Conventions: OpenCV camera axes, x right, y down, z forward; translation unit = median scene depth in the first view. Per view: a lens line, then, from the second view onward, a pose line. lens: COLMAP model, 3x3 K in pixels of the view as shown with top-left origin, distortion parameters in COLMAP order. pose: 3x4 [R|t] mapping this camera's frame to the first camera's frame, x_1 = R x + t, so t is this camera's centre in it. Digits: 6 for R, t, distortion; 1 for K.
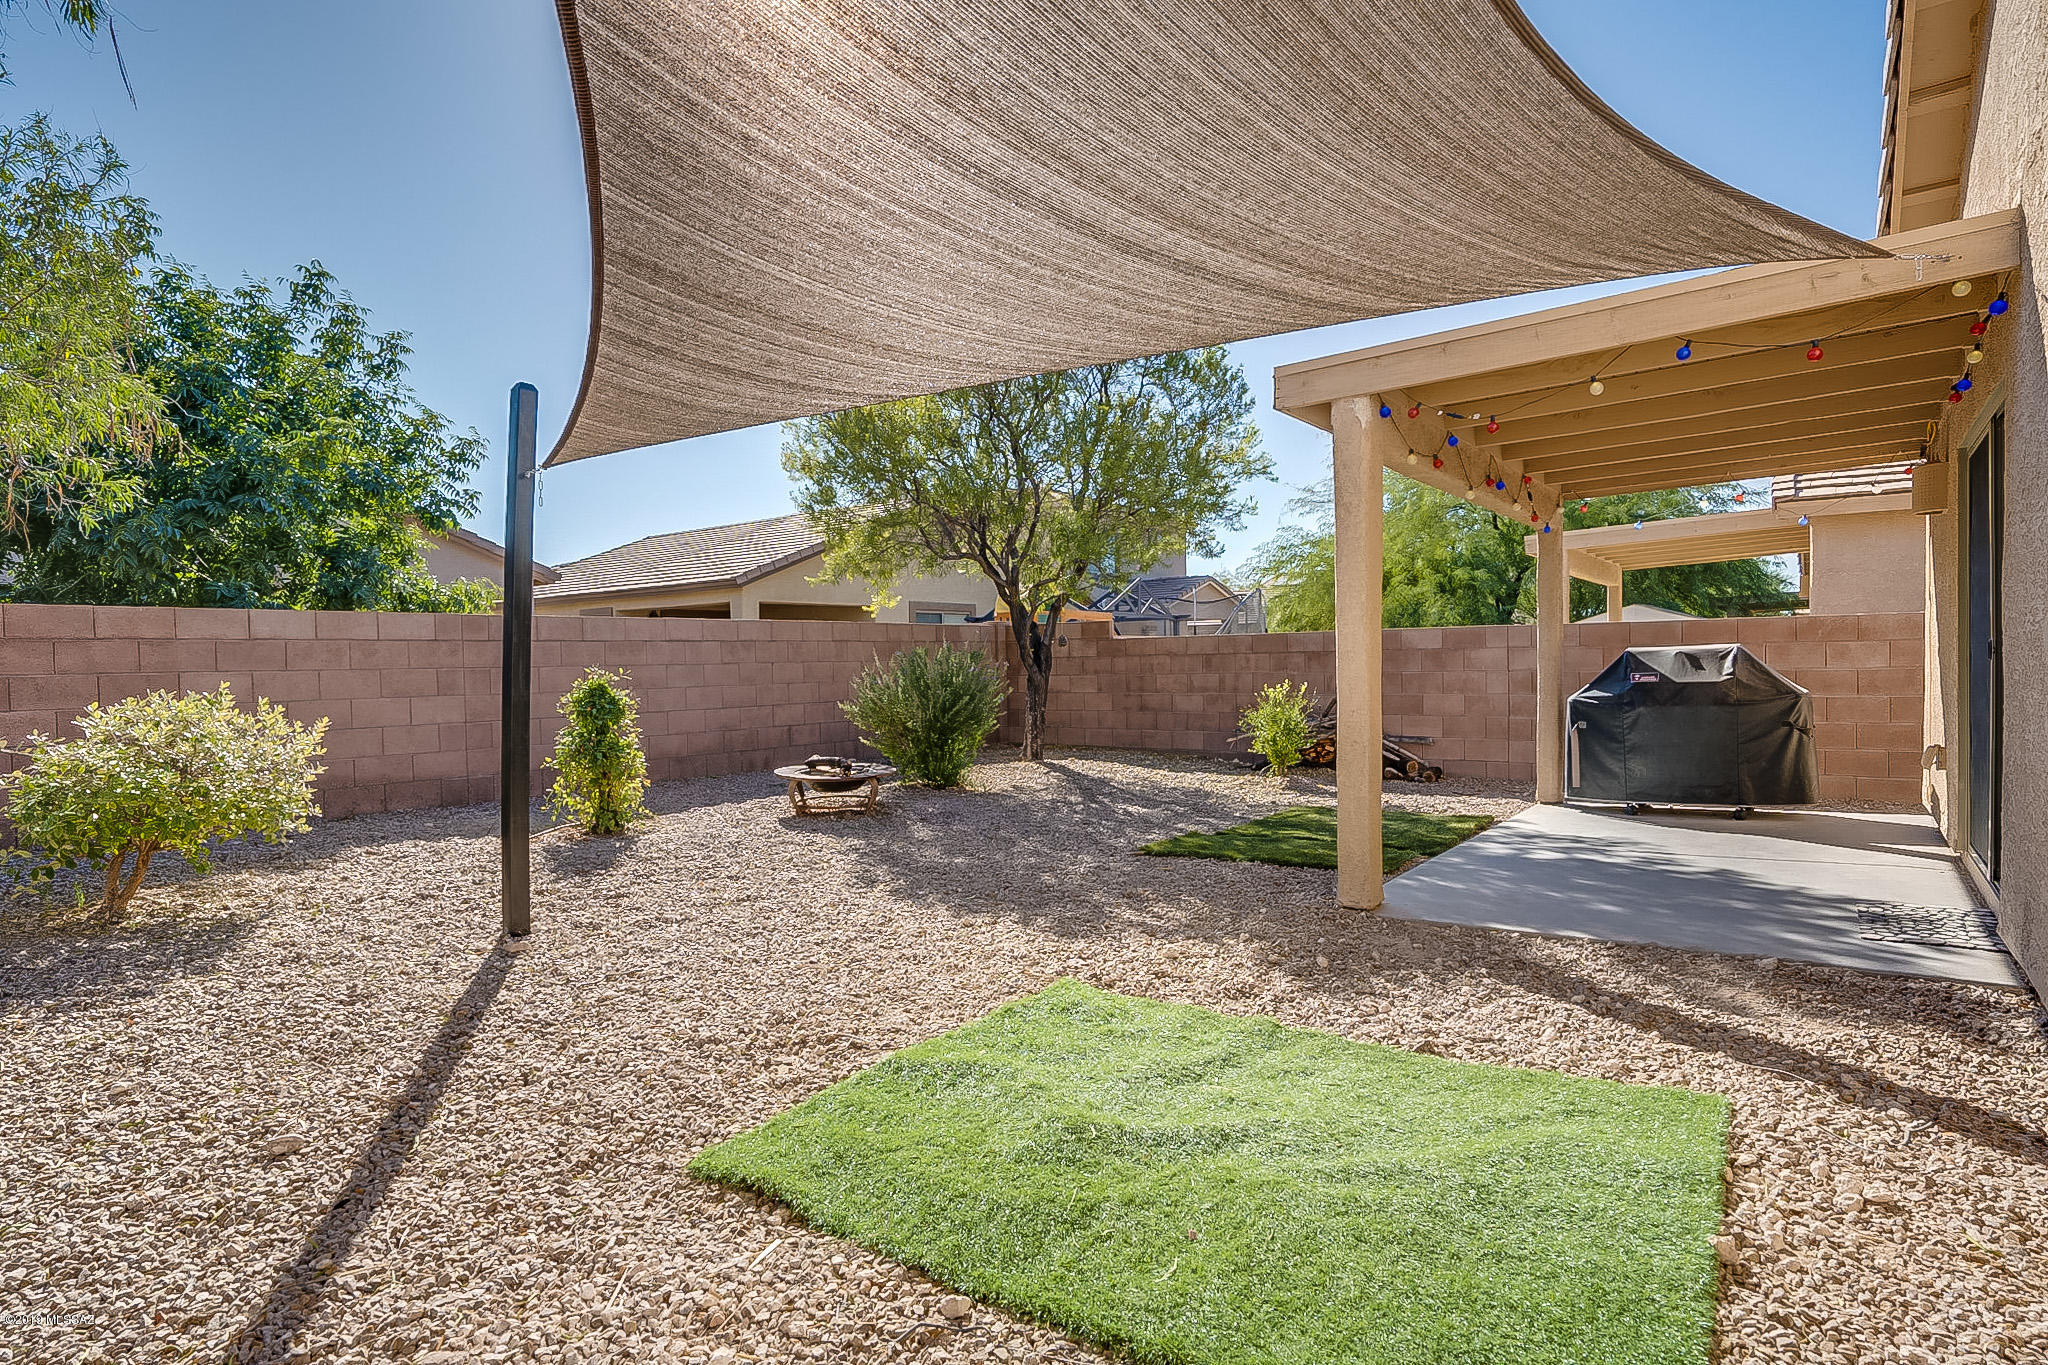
lens RADIAL K [[1064.2, 0, 1024.0], [0, 1064.2, 682.5], [0, 0, 1]] dist [-0.075035, 0.043550]
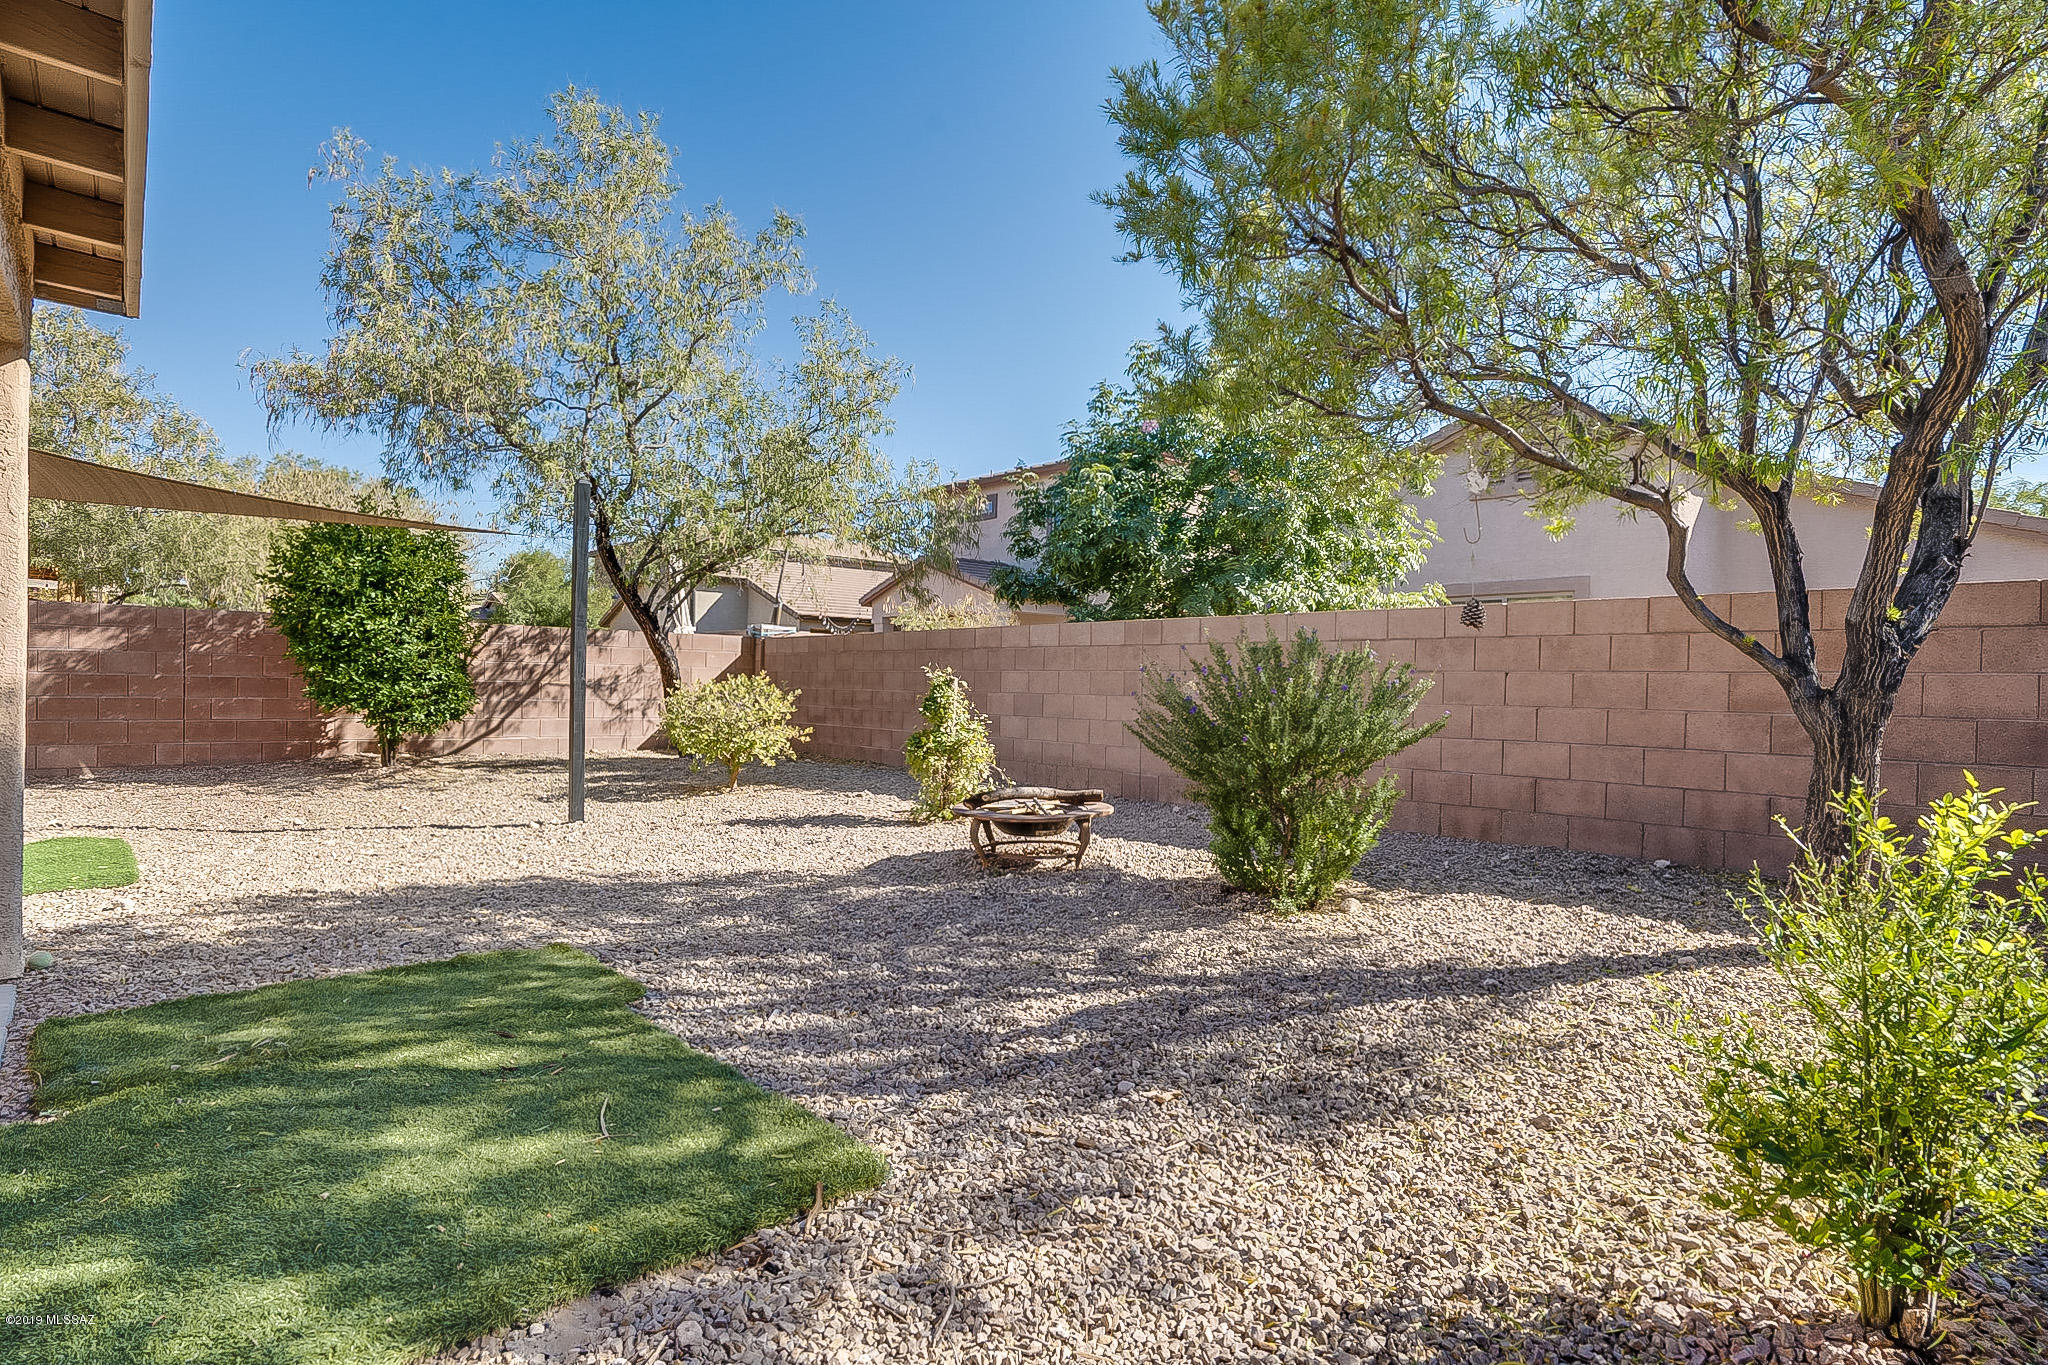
lens RADIAL K [[1038.8, 0, 1035.9], [0, 1038.8, 679.8], [0, 0, 1]] dist [-0.045933, 0.023937]
pose [[-0.175097, 0.010651, -0.984494, 0.430241], [-0.033111, 0.999312, 0.016701, -0.015951], [0.983994, 0.035522, -0.174624, 0.889534]]
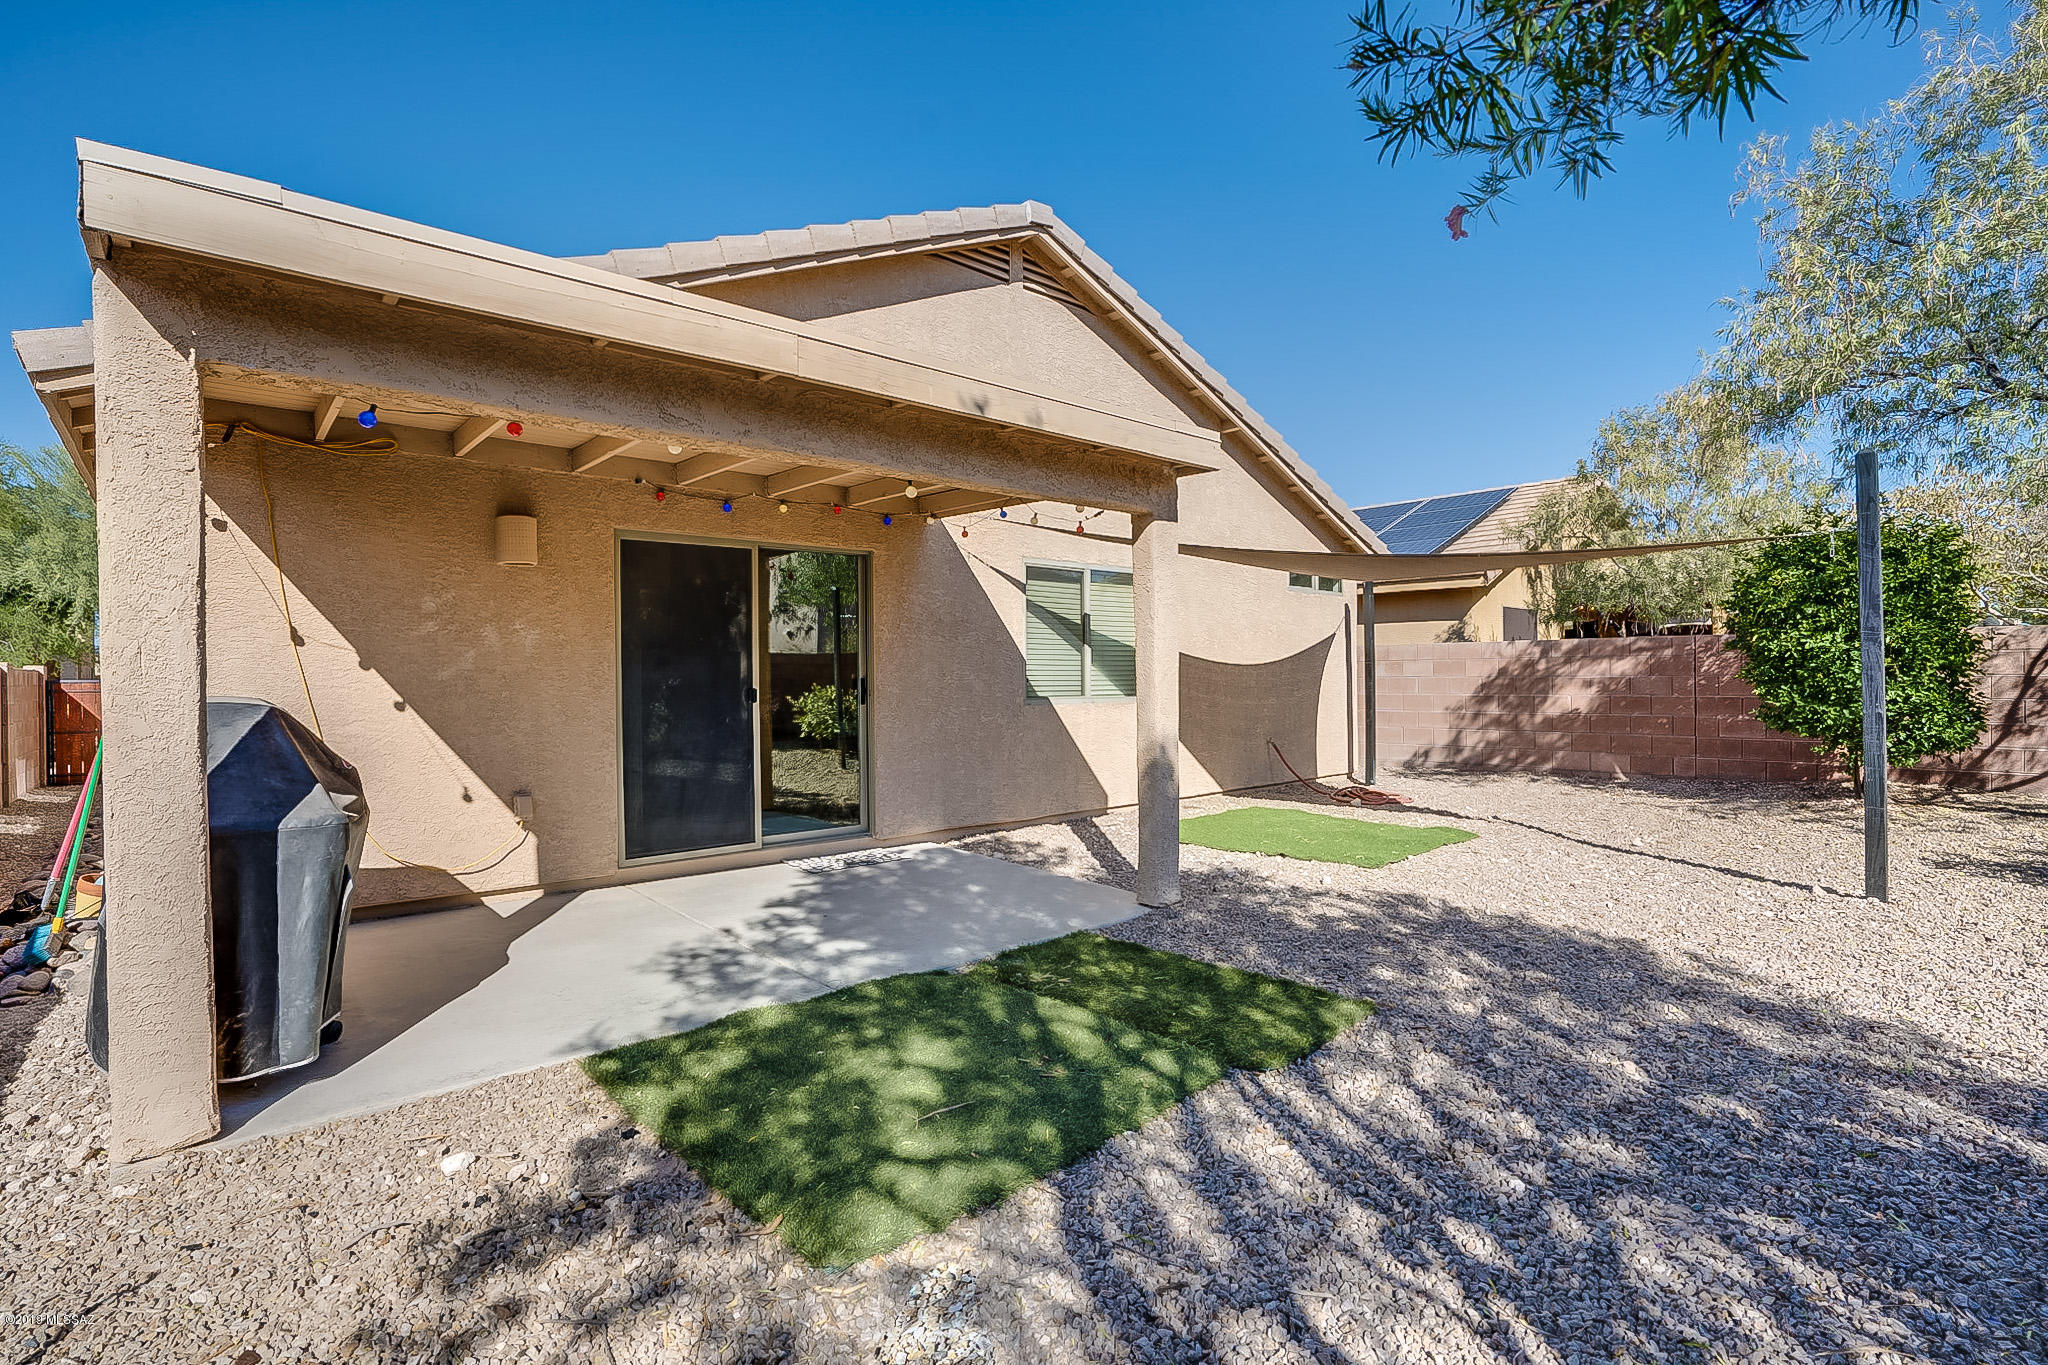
lens RADIAL K [[969.3, 0, 1011.4], [0, 969.3, 676.9], [0, 0, 1]] dist [-0.042661, 0.010762]
pose [[-0.981512, 0.024069, 0.189880, 0.135164], [0.027458, 0.999507, 0.015239, -0.030792], [-0.189419, 0.020171, -0.981689, 1.018660]]
